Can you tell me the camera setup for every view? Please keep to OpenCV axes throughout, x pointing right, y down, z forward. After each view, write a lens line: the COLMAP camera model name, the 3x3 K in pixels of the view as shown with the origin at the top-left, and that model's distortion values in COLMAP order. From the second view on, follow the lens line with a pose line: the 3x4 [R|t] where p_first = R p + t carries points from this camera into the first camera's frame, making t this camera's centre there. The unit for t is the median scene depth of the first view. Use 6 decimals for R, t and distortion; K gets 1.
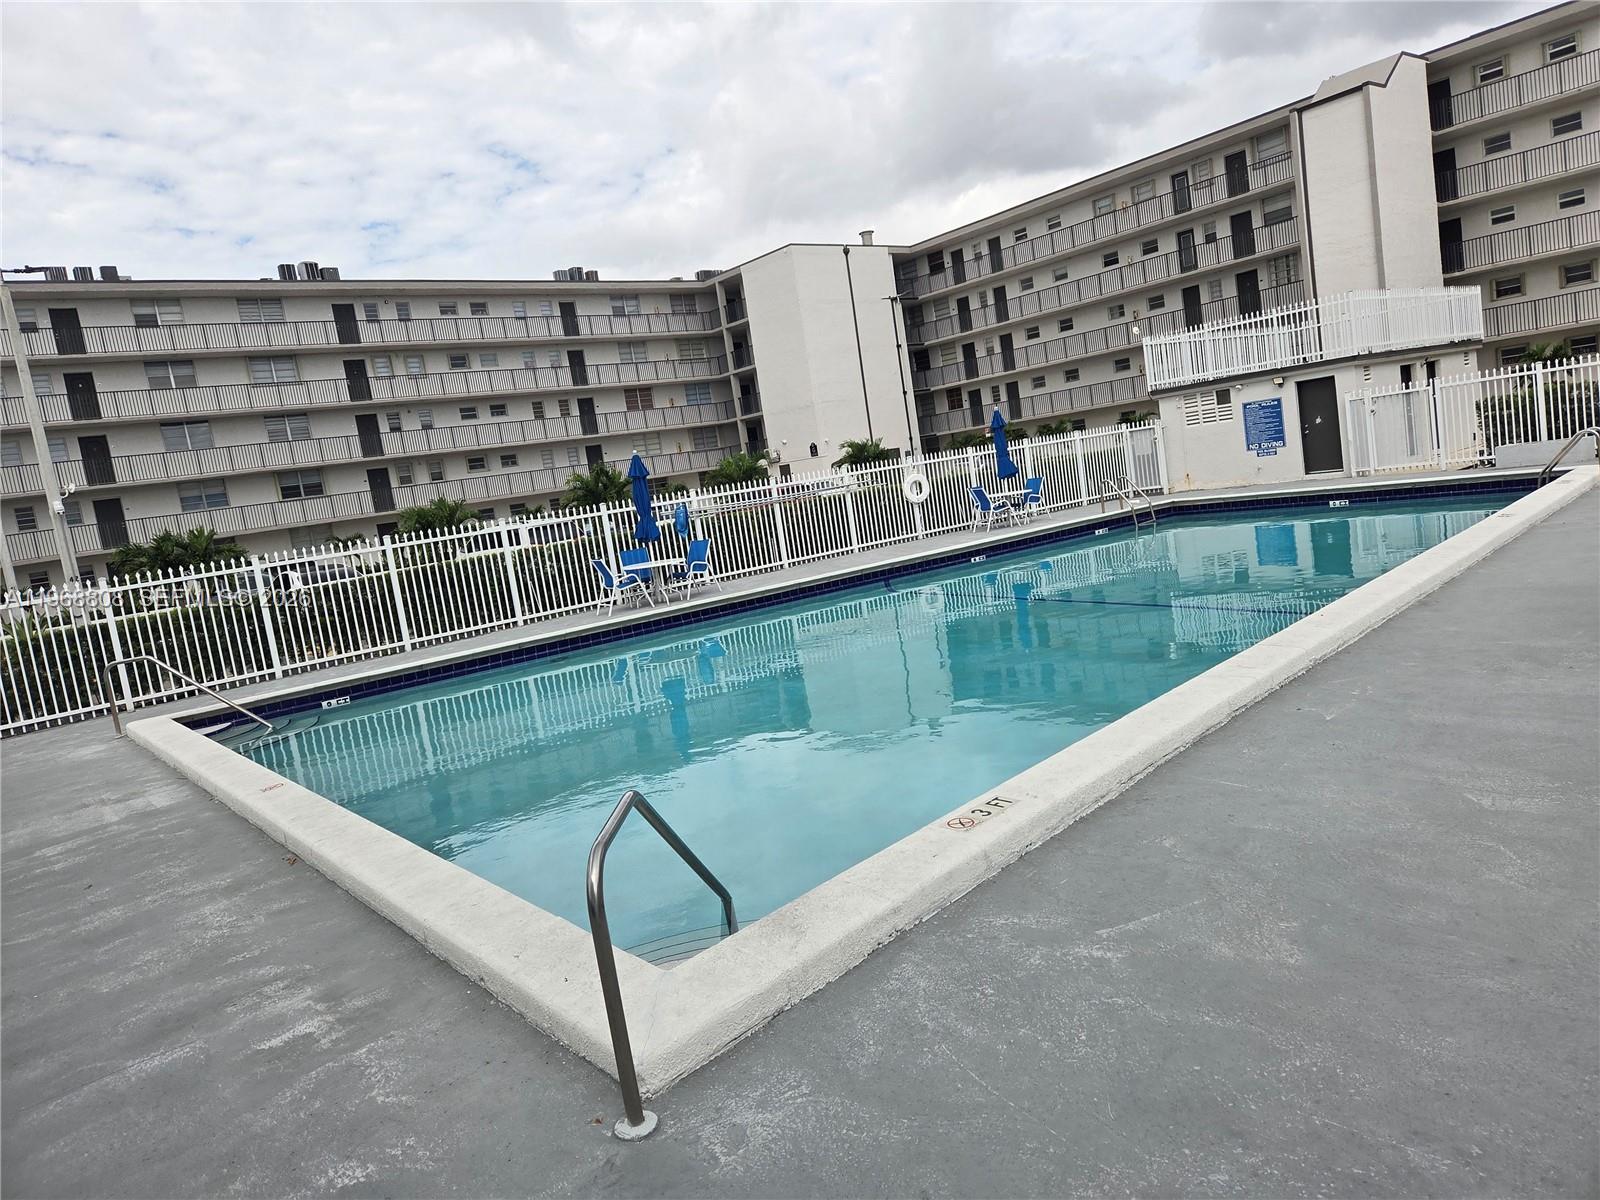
lens RADIAL K [[1090.9, 0, 800.0], [0, 1090.9, 600.0], [0, 0, 1]] dist [-0.000839, 0.002371]
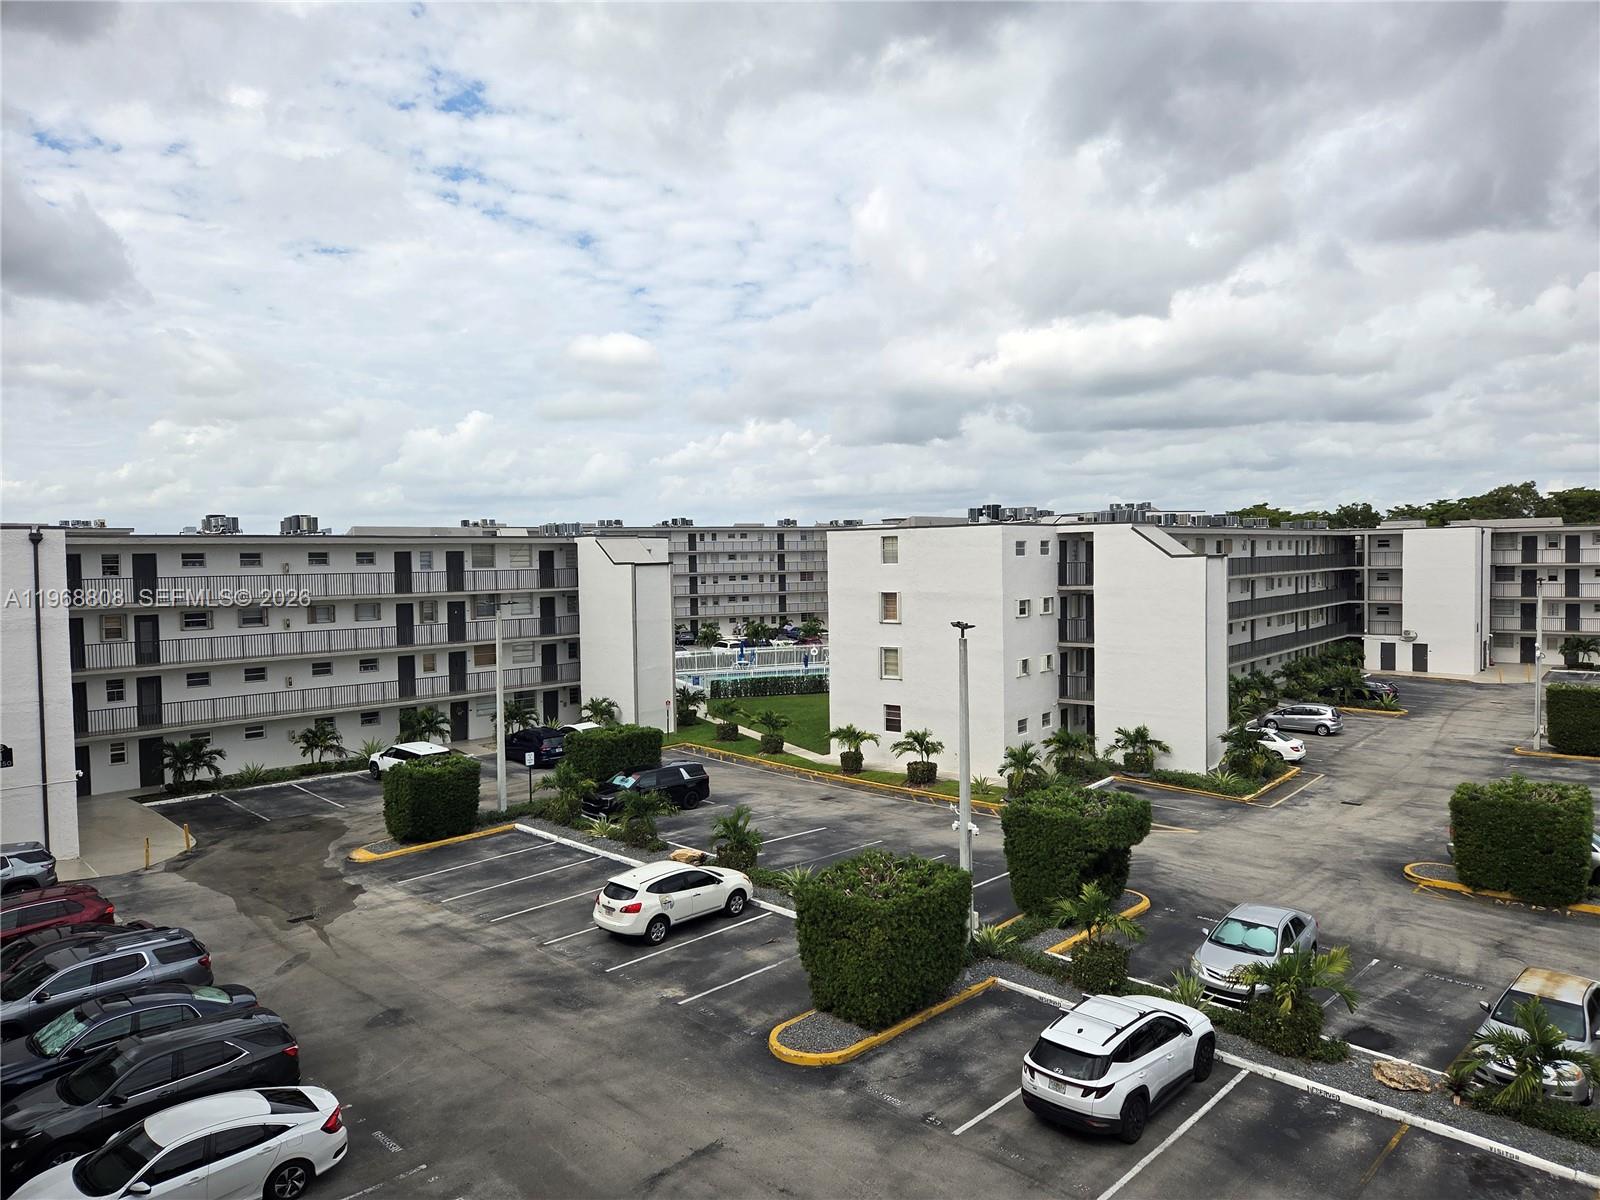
lens RADIAL K [[1090.9, 0, 800.0], [0, 1090.9, 600.0], [0, 0, 1]] dist [-0.000839, 0.002371]
pose [[0.950281, 0.145895, -0.275103, 0.397972], [-0.158857, 0.986977, -0.025313, -0.063396], [0.267827, 0.067756, 0.961082, -1.002964]]
